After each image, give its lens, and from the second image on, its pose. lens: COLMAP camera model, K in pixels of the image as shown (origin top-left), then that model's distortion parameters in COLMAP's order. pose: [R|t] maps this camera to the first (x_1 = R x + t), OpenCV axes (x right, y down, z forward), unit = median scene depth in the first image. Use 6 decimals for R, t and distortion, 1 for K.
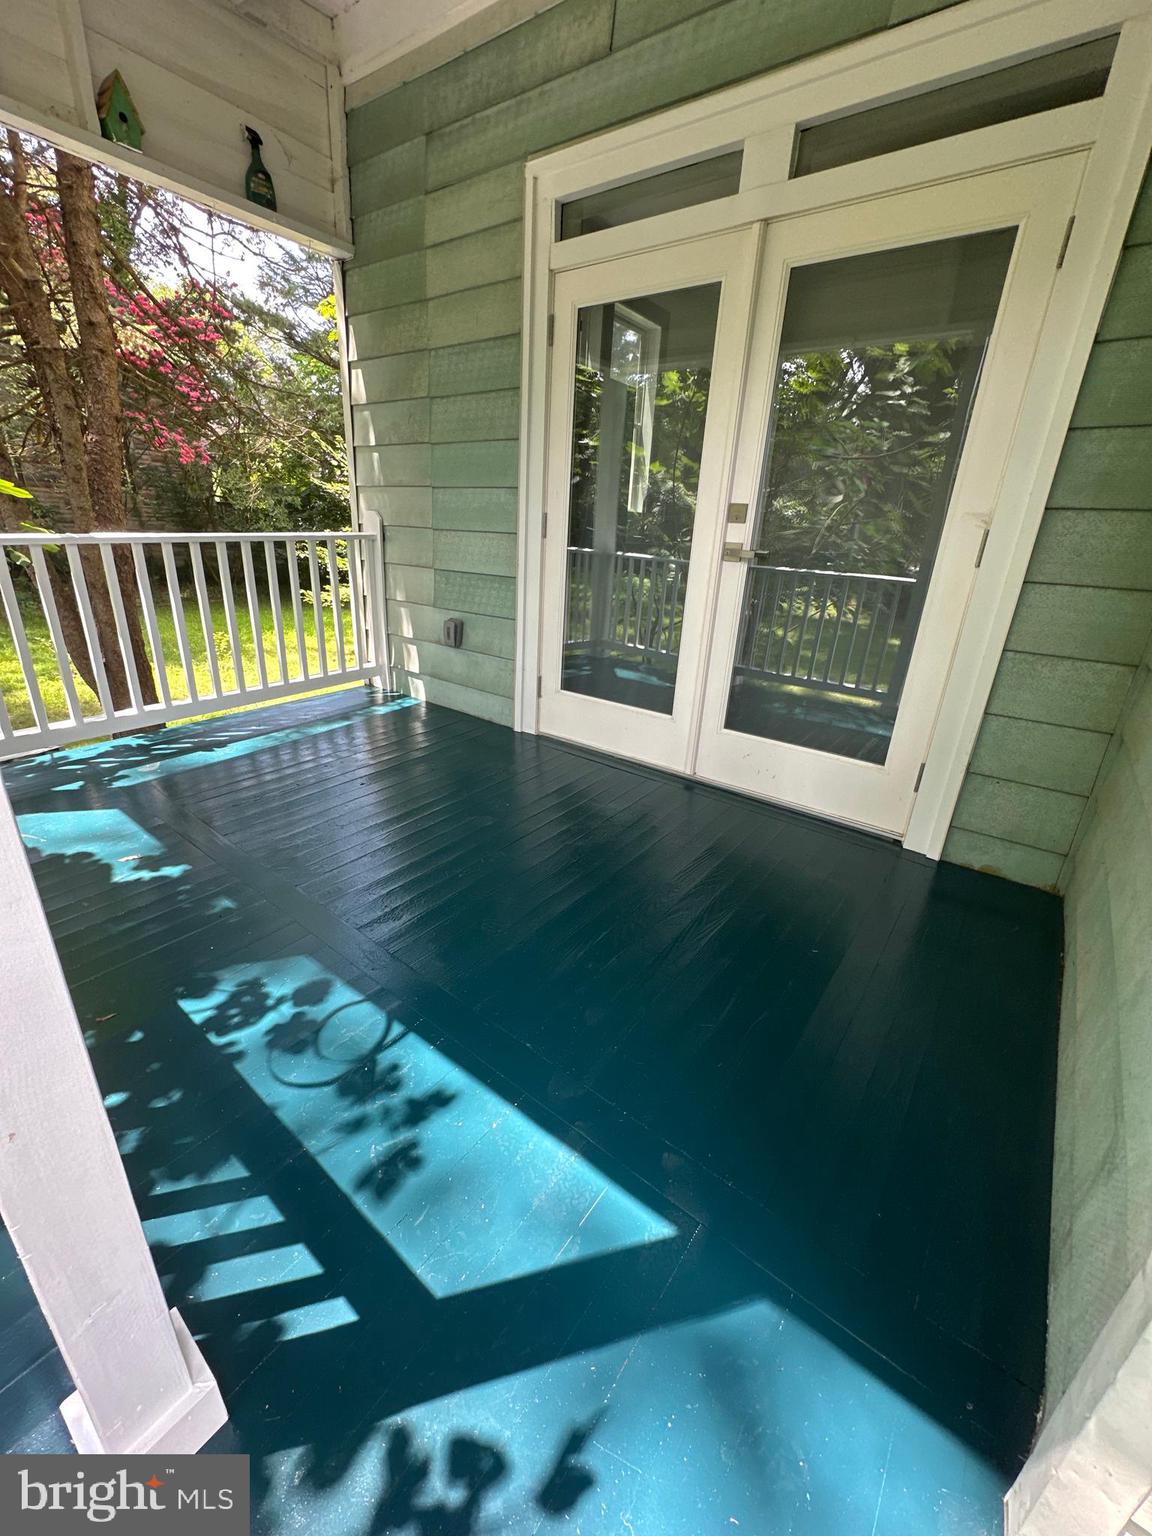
lens RADIAL K [[614.7, 0, 573.3], [0, 614.7, 766.1], [0, 0, 1]] dist [-0.002125, 0.000743]
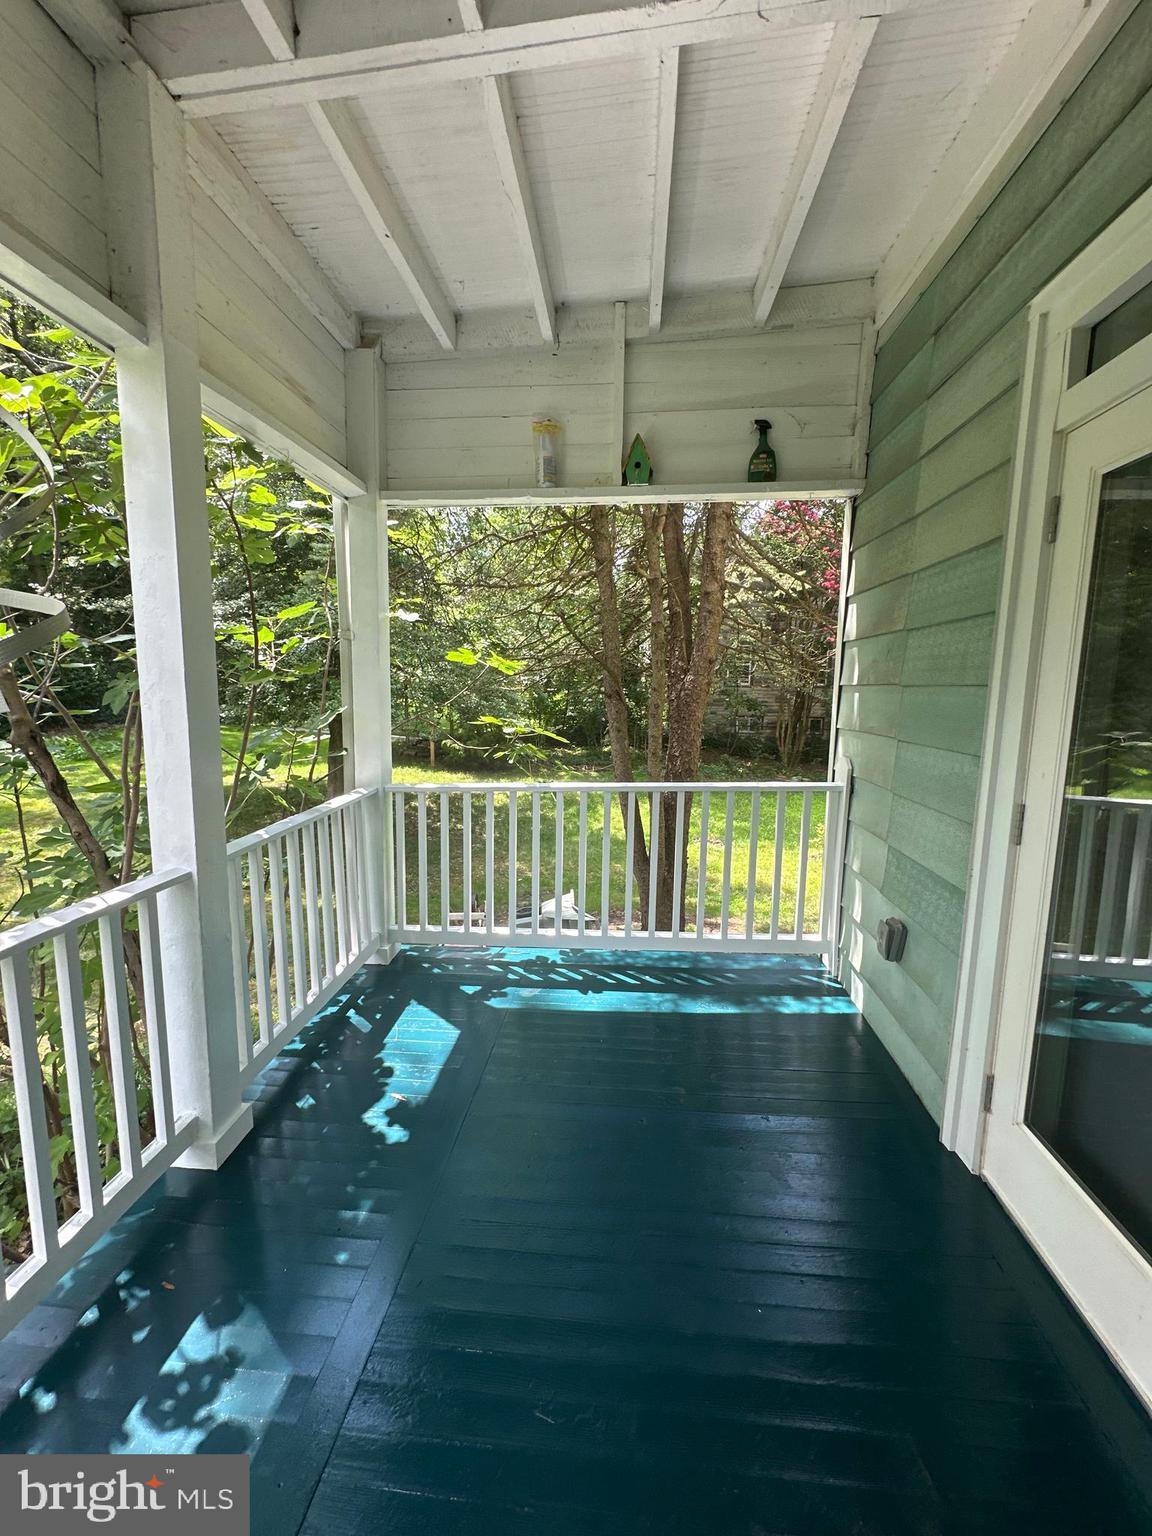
lens RADIAL K [[615.3, 0, 572.5], [0, 615.3, 767.5], [0, 0, 1]] dist [0.000956, 0.000505]
pose [[0.522711, 0.068104, -0.849785, 0.222749], [-0.293312, 0.950315, -0.104258, -0.268311], [0.800463, 0.303749, 0.516716, 0.372023]]
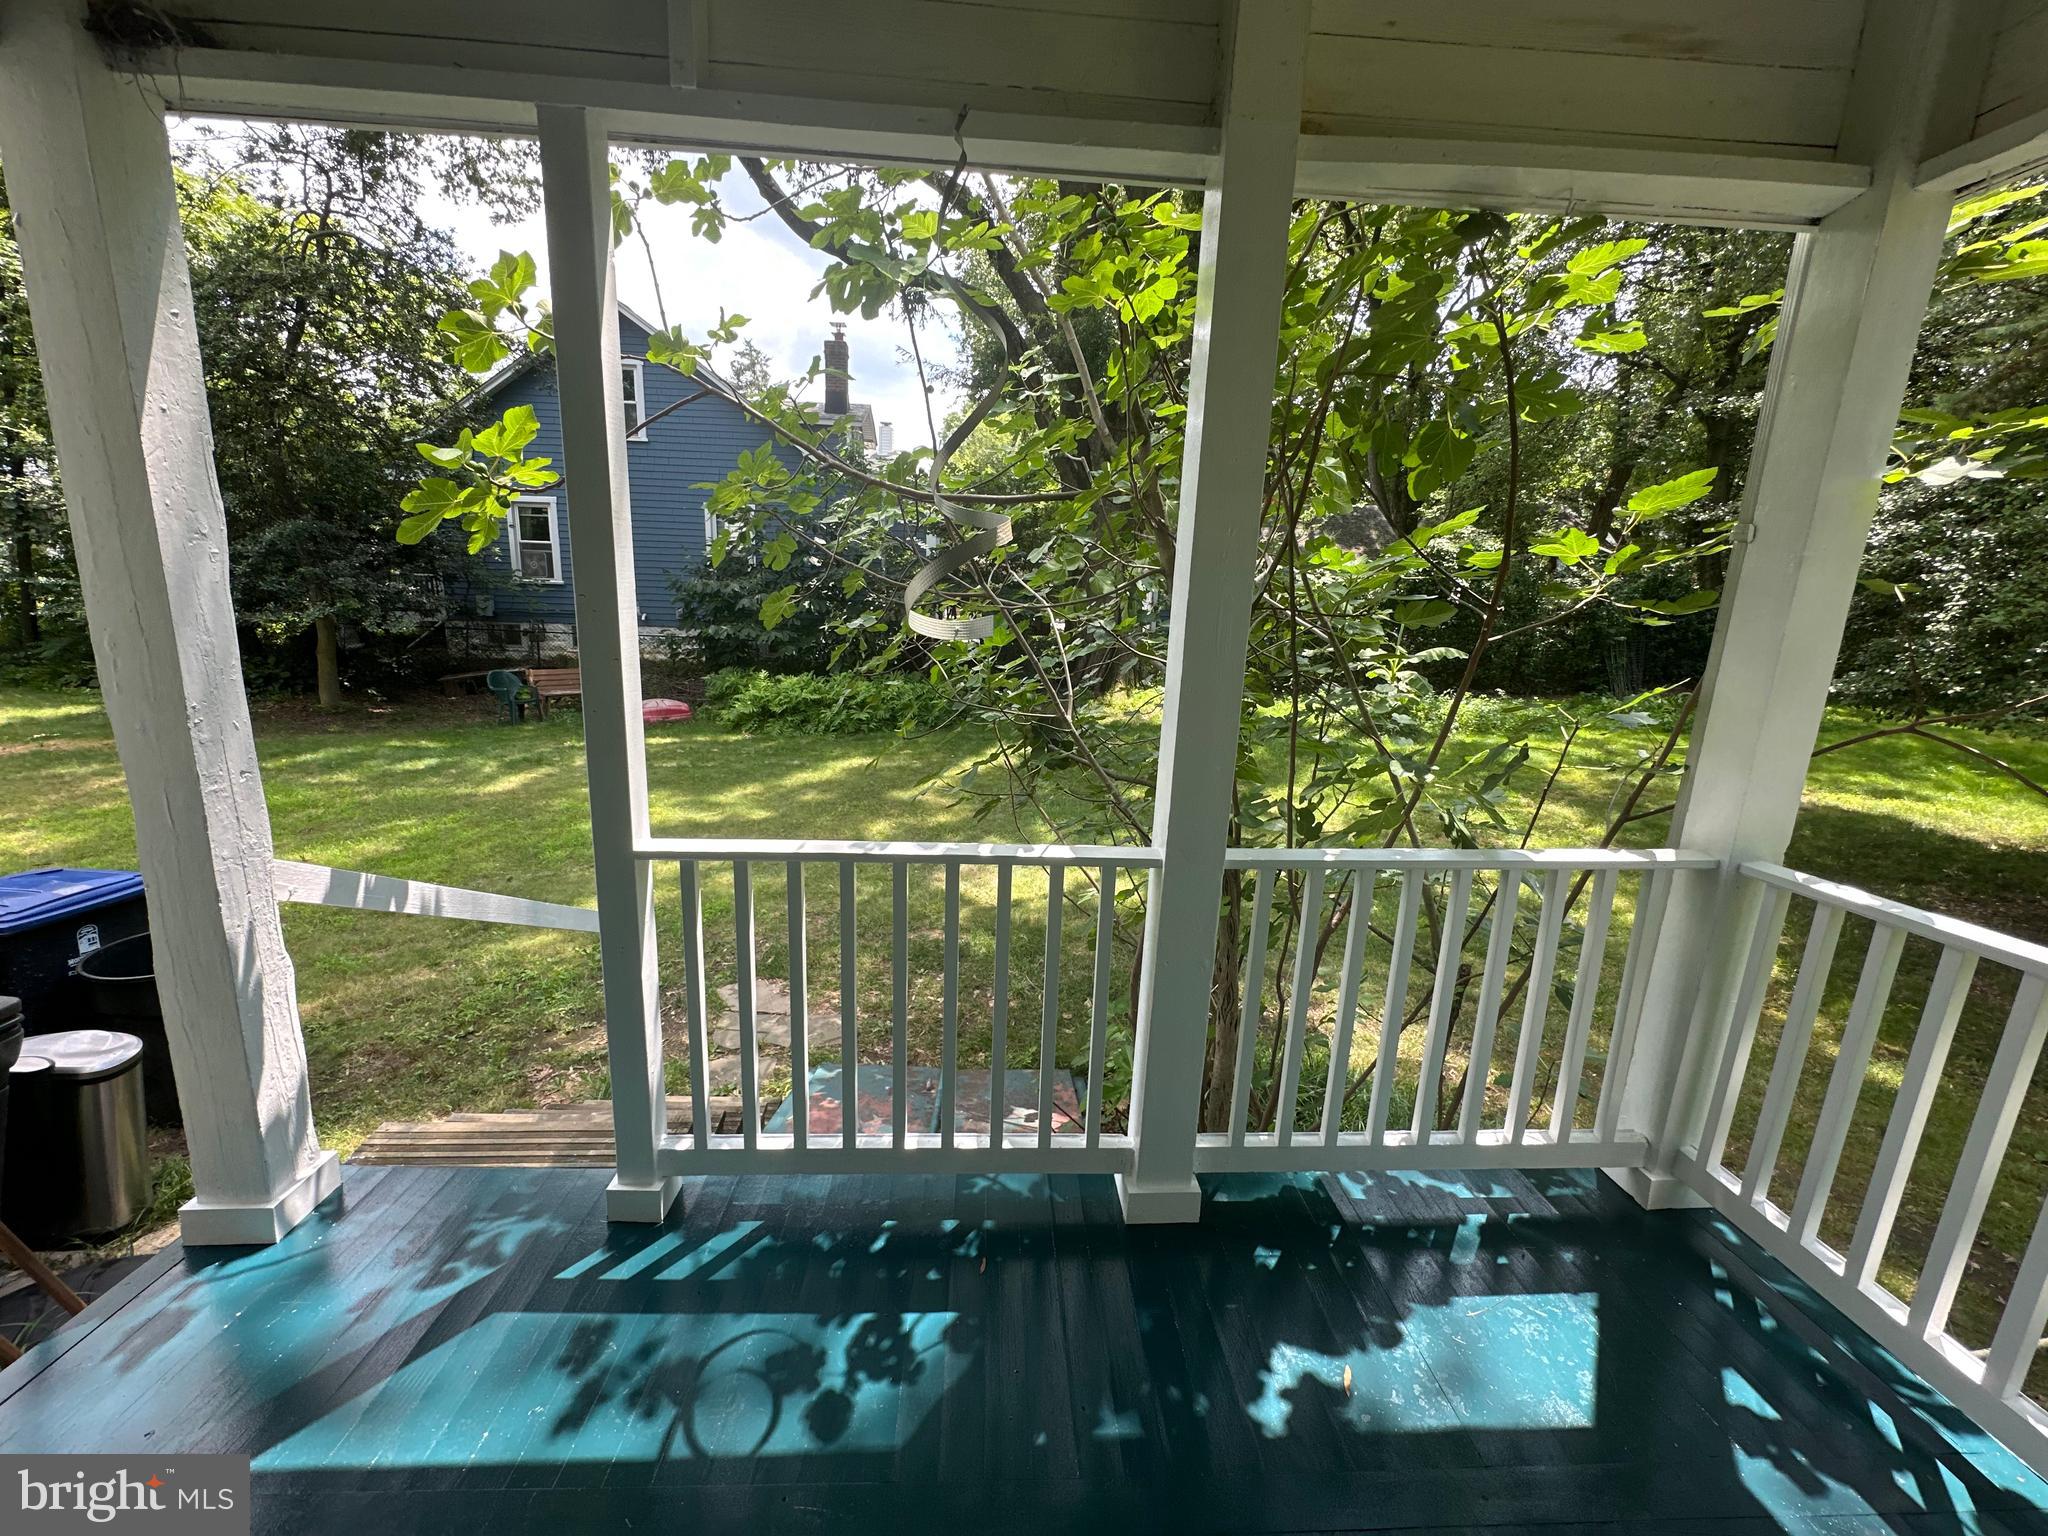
lens RADIAL K [[819.7, 0, 1024.7], [0, 819.7, 774.8], [0, 0, 1]] dist [-0.002125, 0.000743]
pose [[-0.760876, 0.062937, -0.645837, -0.005632], [-0.304671, 0.844109, 0.441199, -0.432095], [0.572925, 0.532465, -0.623087, 0.724034]]
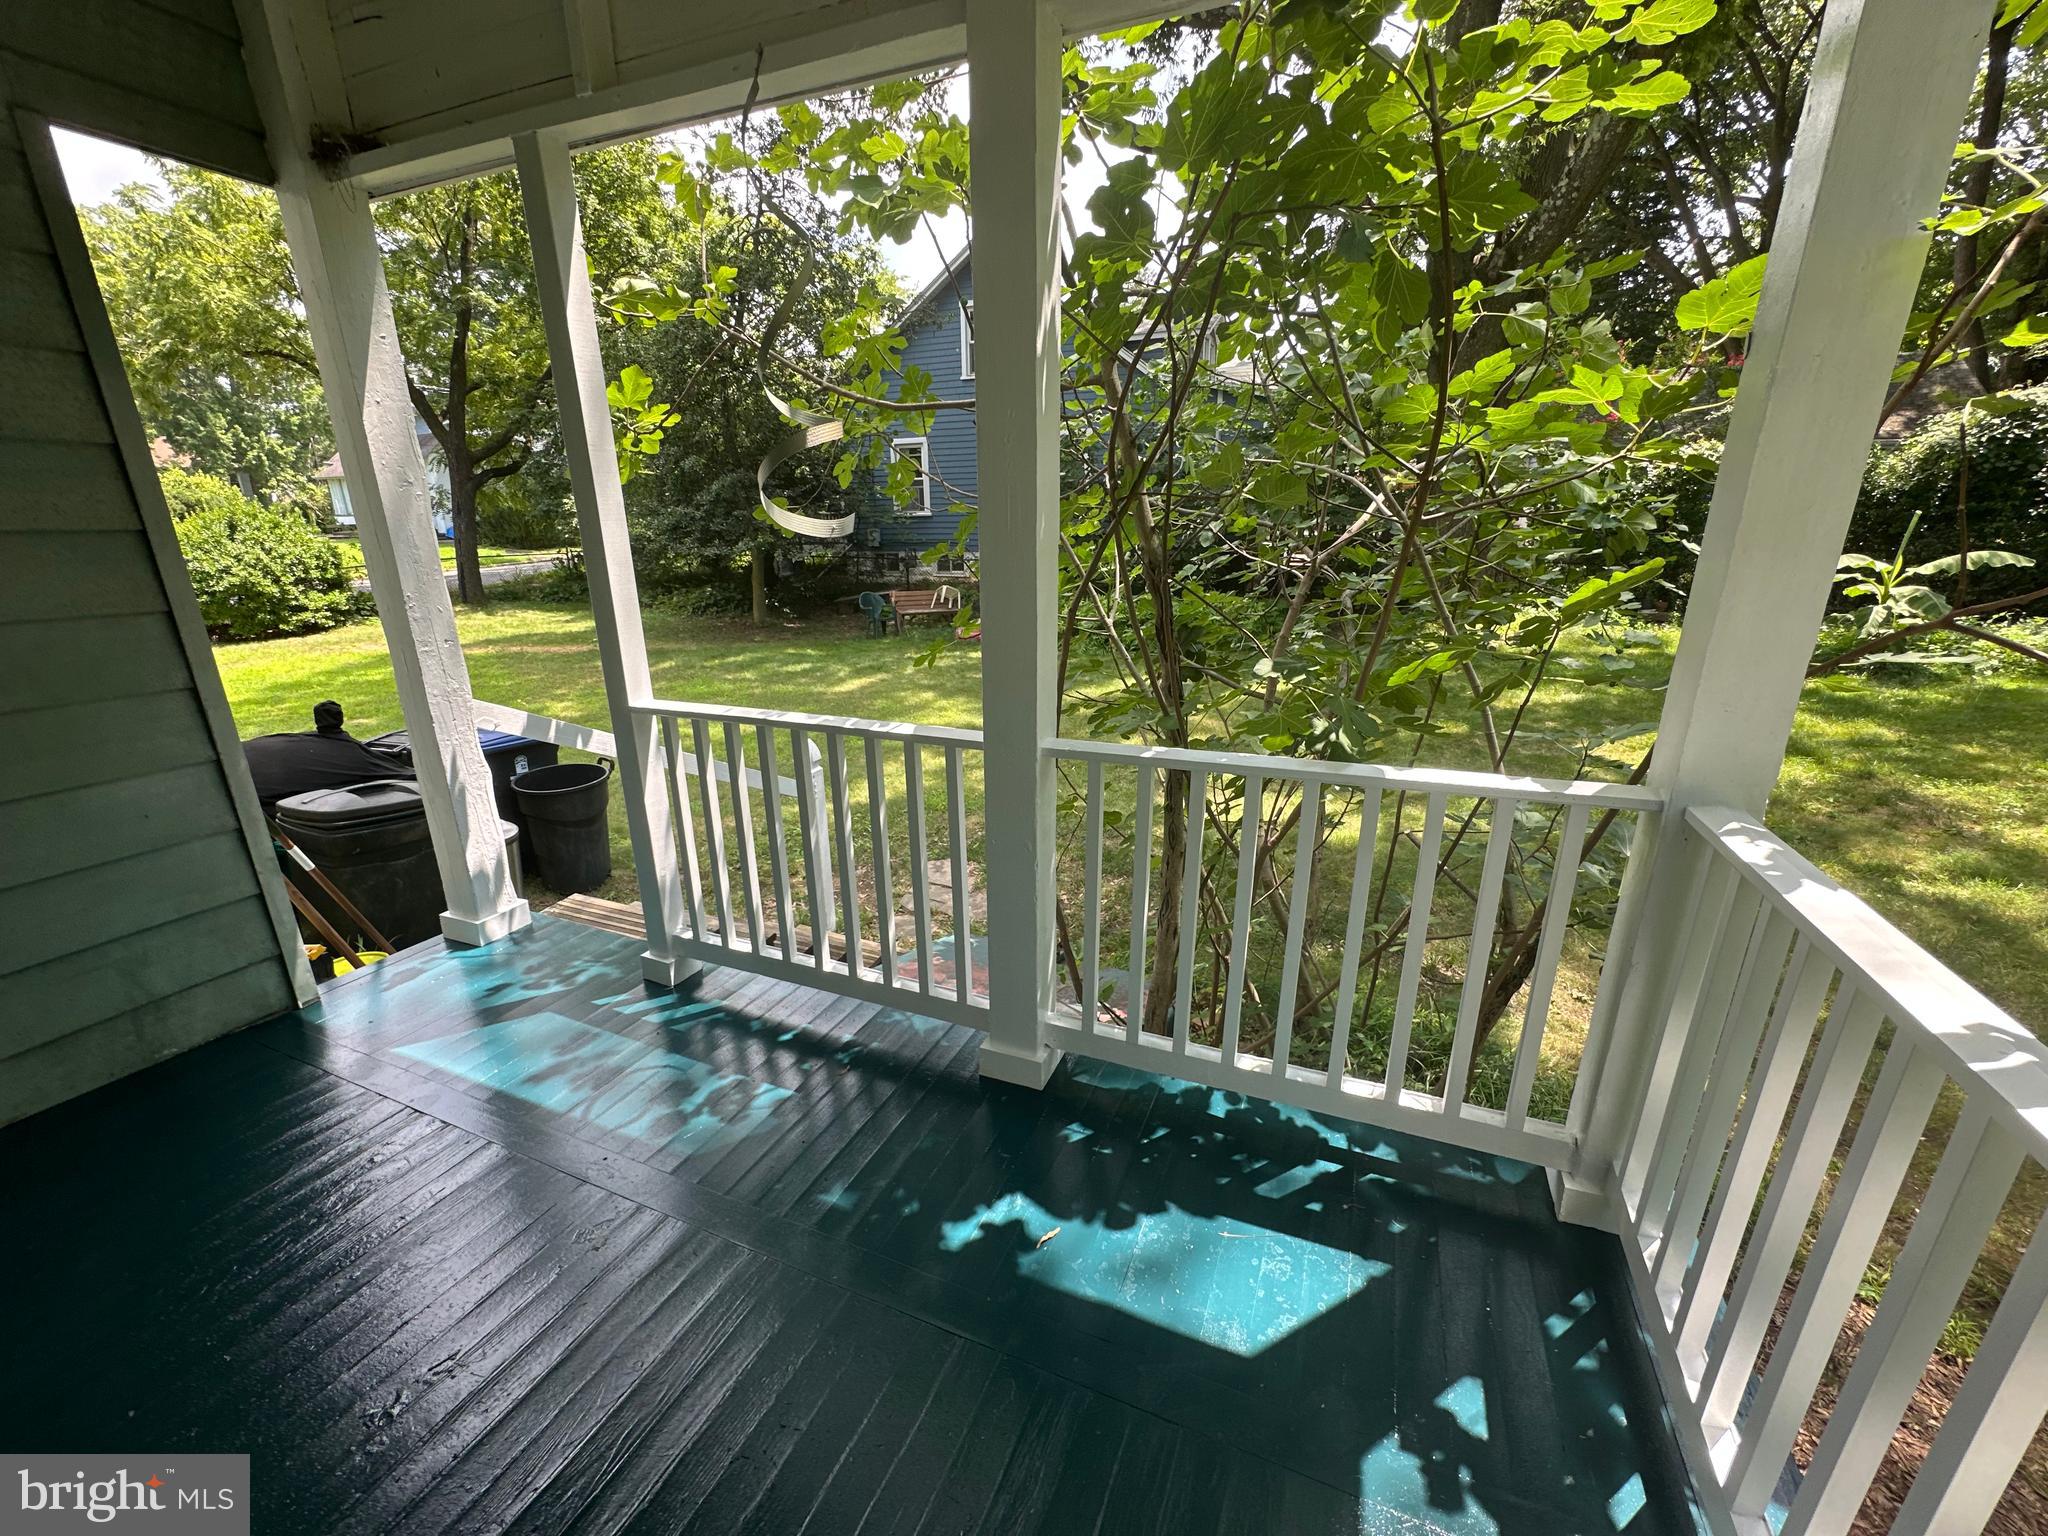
lens RADIAL K [[819.7, 0, 1024.7], [0, 819.7, 774.8], [0, 0, 1]] dist [-0.002125, 0.000743]
pose [[-0.967613, 0.039369, -0.249348, -0.366063], [-0.125833, 0.781076, 0.611626, -0.526494], [0.218839, 0.623193, -0.750826, 0.960109]]
